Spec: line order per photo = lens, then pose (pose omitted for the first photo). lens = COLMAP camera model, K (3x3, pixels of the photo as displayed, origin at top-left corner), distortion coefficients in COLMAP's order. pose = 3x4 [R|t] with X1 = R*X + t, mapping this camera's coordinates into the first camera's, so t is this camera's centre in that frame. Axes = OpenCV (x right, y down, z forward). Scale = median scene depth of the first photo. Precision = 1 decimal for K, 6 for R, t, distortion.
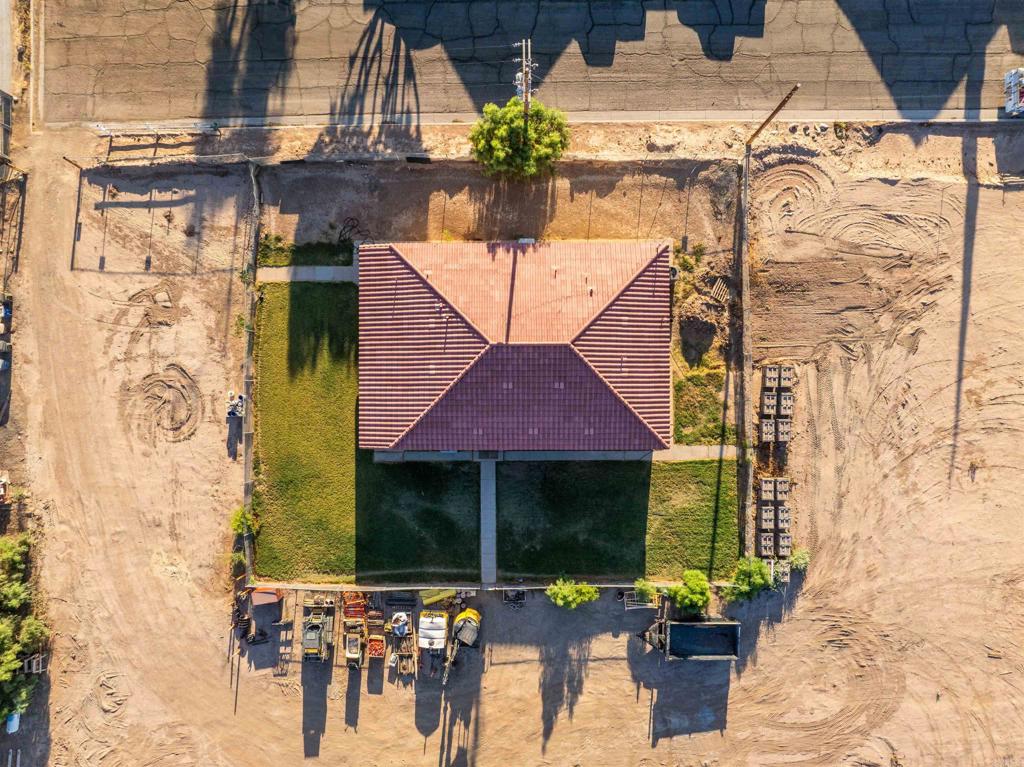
lens RADIAL K [[723.3, 0, 514.2], [0, 723.3, 382.2], [0, 0, 1]] dist [-0.058613, 0.031794]
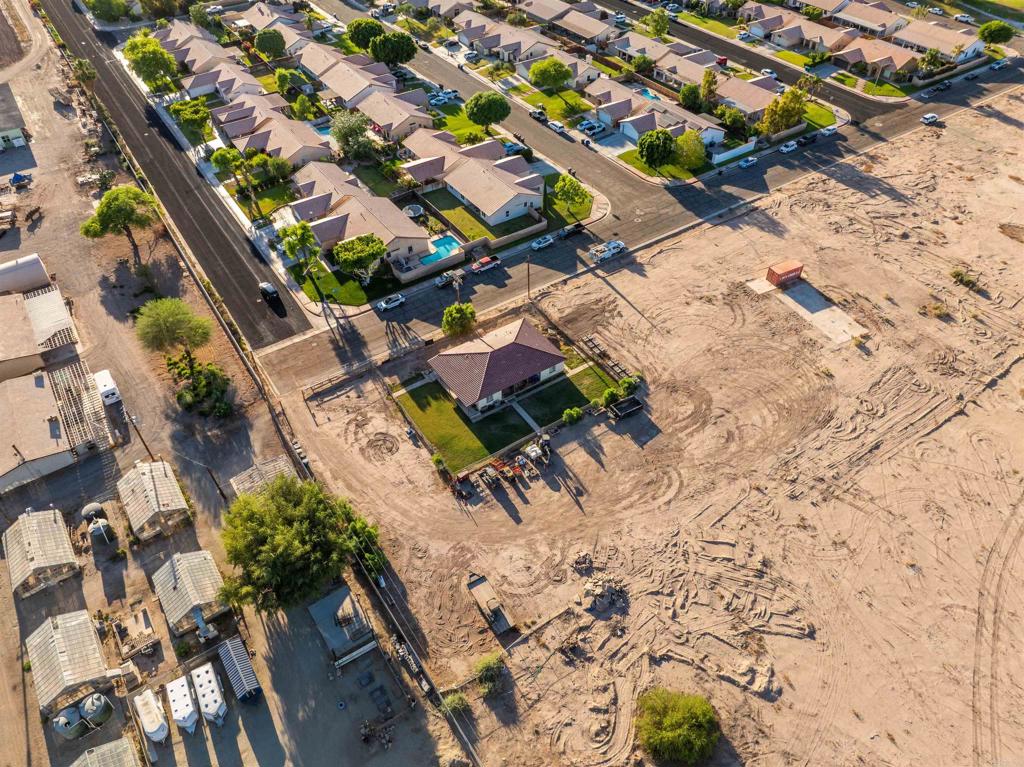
lens RADIAL K [[719.3, 0, 514.0], [0, 719.3, 386.1], [0, 0, 1]] dist [-0.041530, 0.007657]
pose [[0.836318, -0.389465, 0.385861, -0.946444], [0.548244, 0.594588, -0.588127, 1.500331], [-0.000373, 0.703407, 0.710787, -0.760812]]
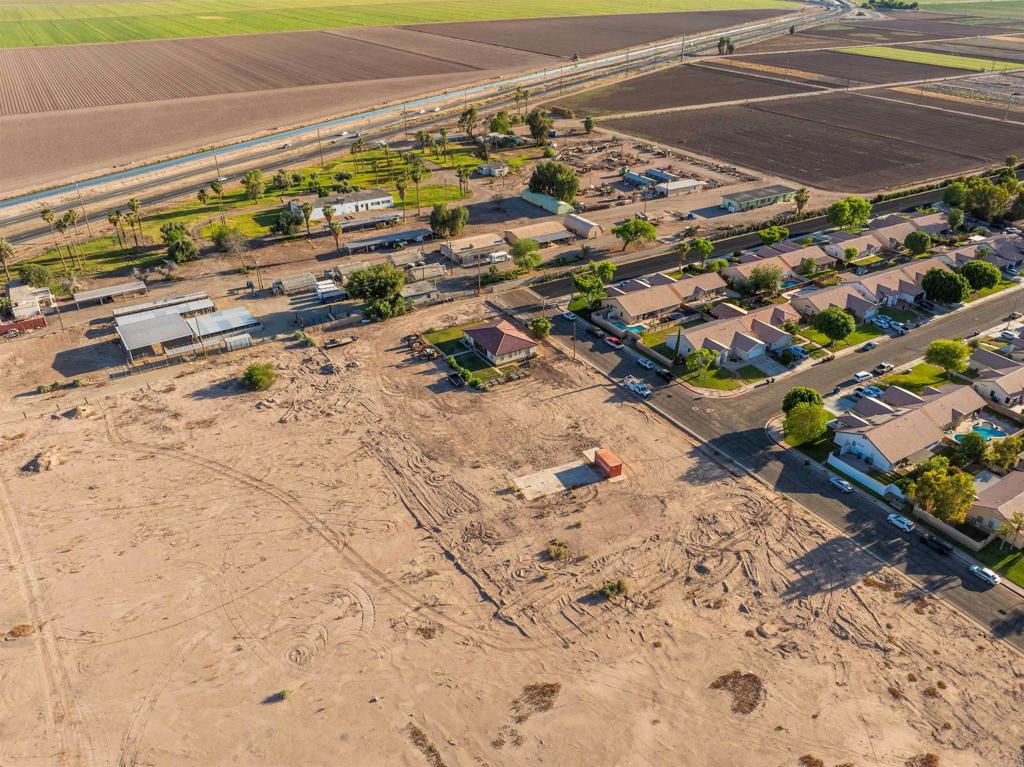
lens RADIAL K [[780.7, 0, 535.0], [0, 780.7, 384.8], [0, 0, 1]] dist [-0.038868, 0.000017]
pose [[0.527477, 0.422732, -0.736930, 3.422237], [-0.849554, 0.267698, -0.454528, 1.829497], [0.005131, 0.865815, 0.500338, -1.001657]]
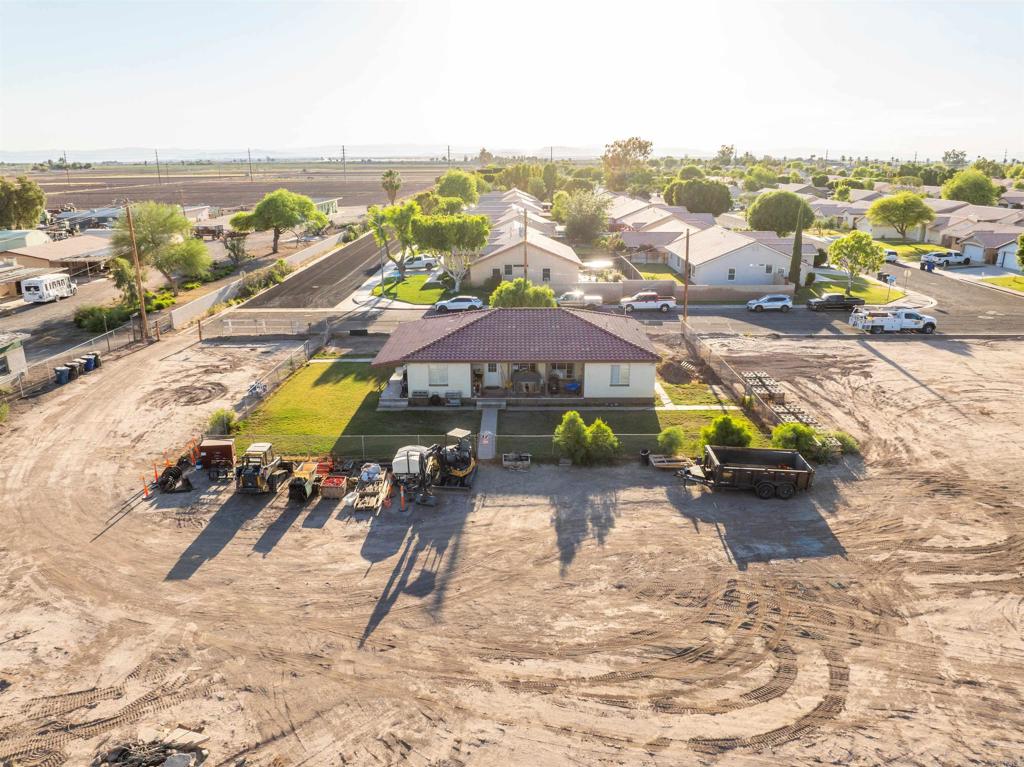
lens RADIAL K [[723.3, 0, 514.2], [0, 723.3, 382.2], [0, 0, 1]] dist [-0.058613, 0.031794]
pose [[0.999970, 0.001925, -0.007562, 0.004128], [-0.007786, 0.311420, -0.950241, 1.043520], [0.000526, 0.950271, 0.311425, 0.653766]]
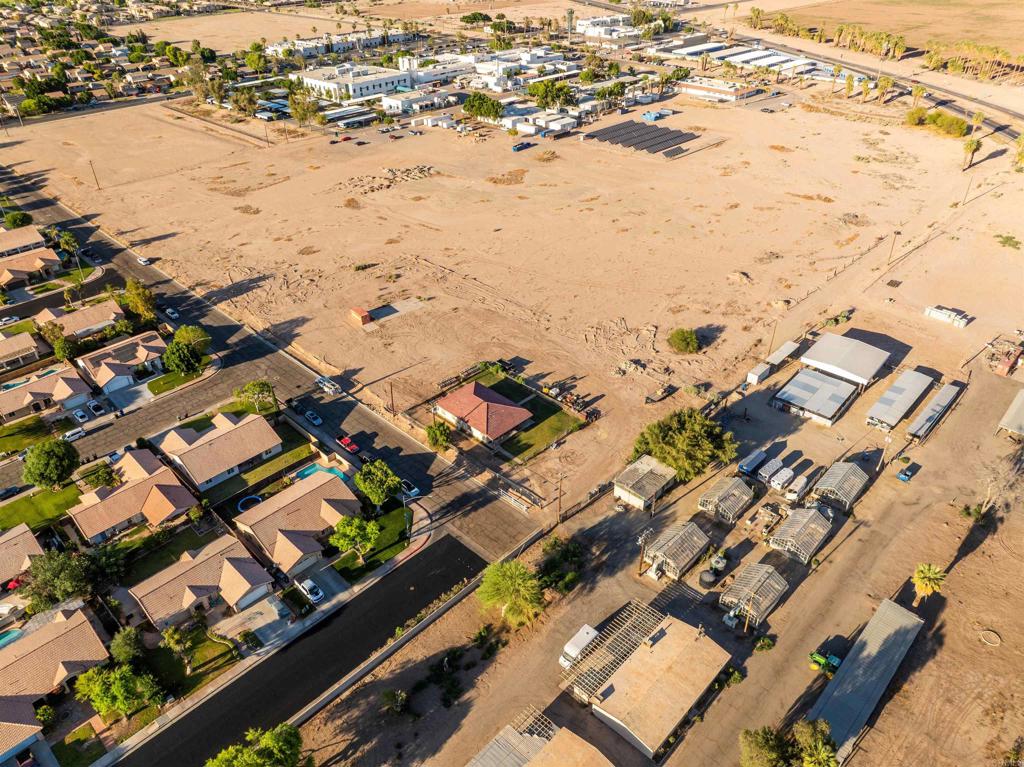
lens RADIAL K [[719.3, 0, 514.0], [0, 719.3, 386.1], [0, 0, 1]] dist [-0.041530, 0.007657]
pose [[-0.710000, -0.383648, 0.590520, -2.081865], [0.704201, -0.387500, 0.594932, -1.939576], [0.000582, 0.838247, 0.545291, -1.014635]]
